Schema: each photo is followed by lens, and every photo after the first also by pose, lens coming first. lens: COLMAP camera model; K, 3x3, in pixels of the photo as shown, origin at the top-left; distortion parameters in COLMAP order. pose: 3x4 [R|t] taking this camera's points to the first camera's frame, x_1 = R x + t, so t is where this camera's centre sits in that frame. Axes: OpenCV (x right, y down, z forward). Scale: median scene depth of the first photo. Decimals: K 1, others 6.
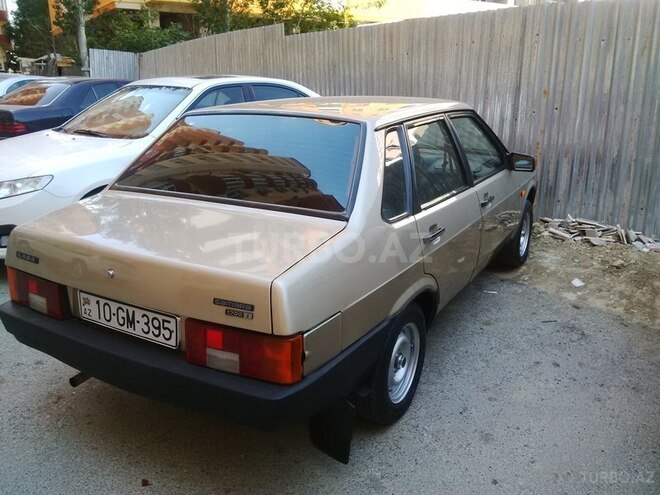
lens RADIAL K [[540.1, 0, 338.6], [0, 540.1, 245.0], [0, 0, 1]] dist [0.067801, -0.148550]
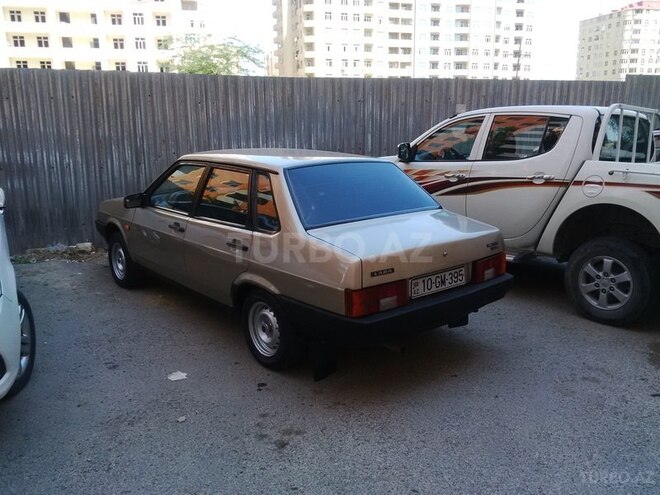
lens RADIAL K [[555.9, 0, 330.0], [0, 555.9, 247.5], [0, 0, 1]] dist [-0.010179, -0.020576]
pose [[0.339018, -0.201529, 0.918941, -2.078604], [0.262036, 0.958360, 0.113503, -0.254036], [-0.903551, 0.202316, 0.377709, 0.632173]]
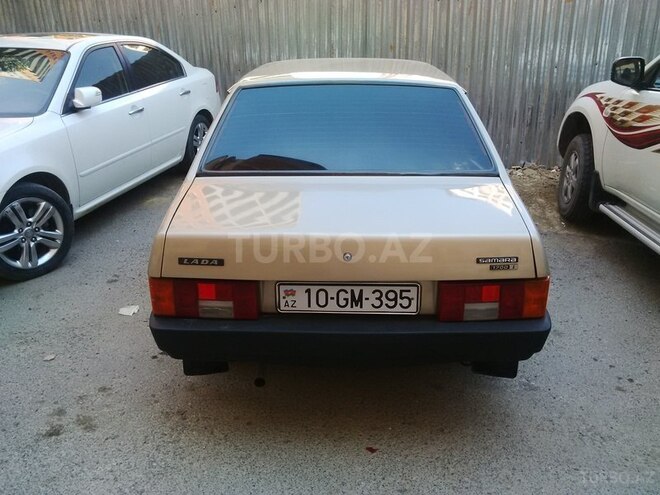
lens RADIAL K [[540.1, 0, 338.6], [0, 540.1, 245.0], [0, 0, 1]] dist [0.067801, -0.148550]
pose [[0.879072, -0.175527, 0.443195, -0.838759], [0.135509, 0.983398, 0.120692, -0.089580], [-0.457022, -0.046040, 0.888263, 0.112355]]
